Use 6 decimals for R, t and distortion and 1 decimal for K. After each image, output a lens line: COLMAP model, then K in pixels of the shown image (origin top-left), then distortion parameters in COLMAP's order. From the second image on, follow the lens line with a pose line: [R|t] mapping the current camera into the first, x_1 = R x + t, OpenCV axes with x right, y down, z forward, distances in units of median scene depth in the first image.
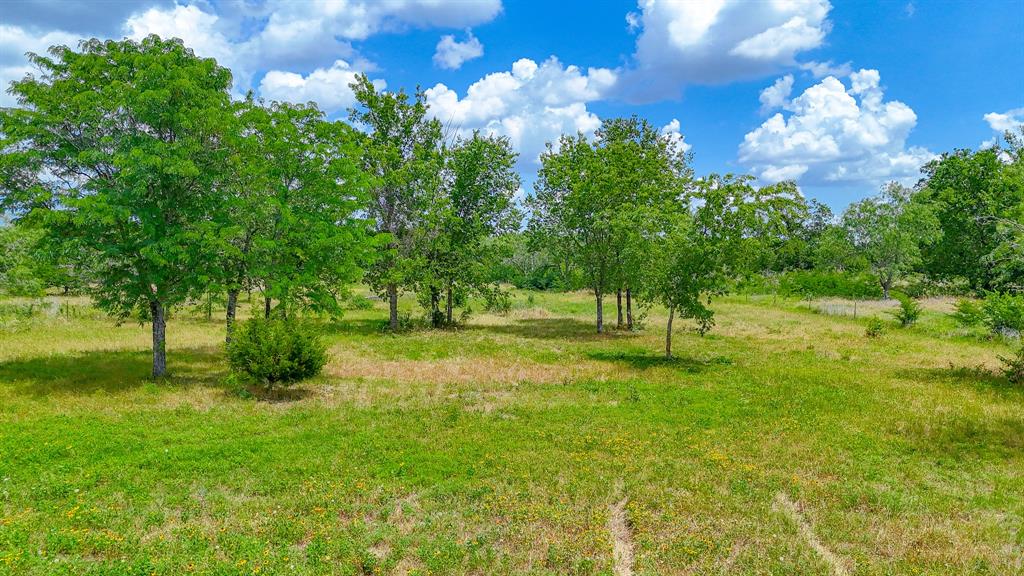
lens RADIAL K [[747.3, 0, 510.4], [0, 747.3, 286.7], [0, 0, 1]] dist [0.066125, -0.061931]
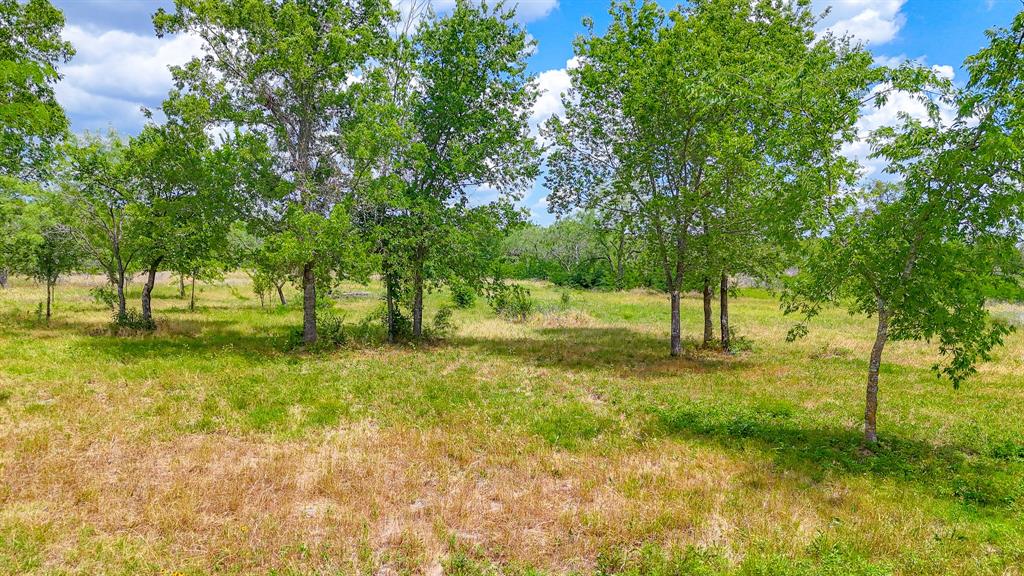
lens RADIAL K [[752.0, 0, 513.7], [0, 752.0, 292.0], [0, 0, 1]] dist [0.075281, -0.070792]
pose [[0.997794, 0.012445, -0.065203, 0.018048], [-0.012214, 0.999918, 0.003947, 0.006413], [0.065246, -0.003142, 0.997864, 0.221951]]
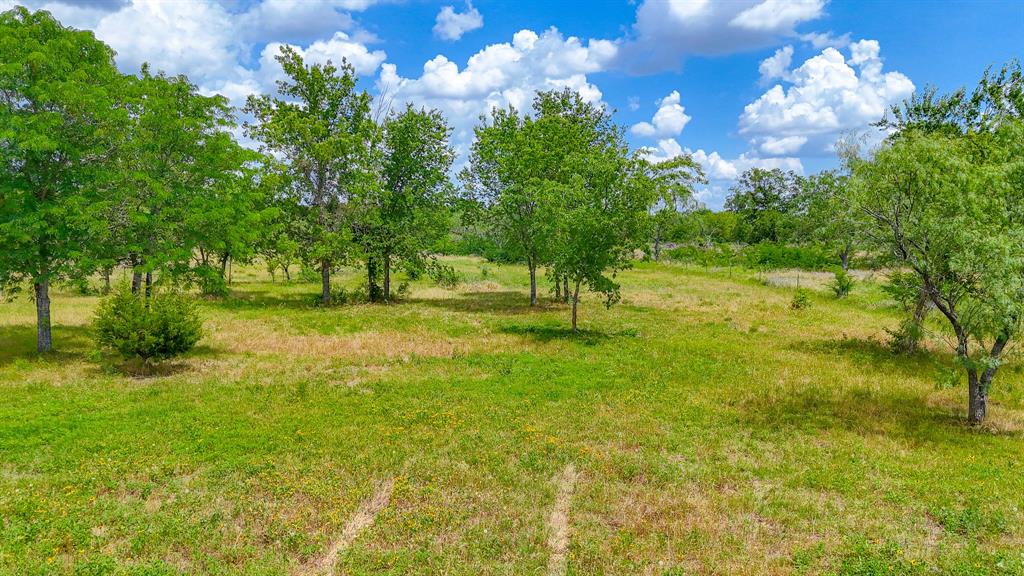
lens RADIAL K [[741.0, 0, 518.3], [0, 741.0, 287.5], [0, 0, 1]] dist [0.039468, -0.004011]
pose [[0.999976, -0.003728, 0.005889, 0.048420], [0.003496, 0.999242, 0.038777, -0.000973], [-0.006029, -0.038755, 0.999231, 0.001137]]
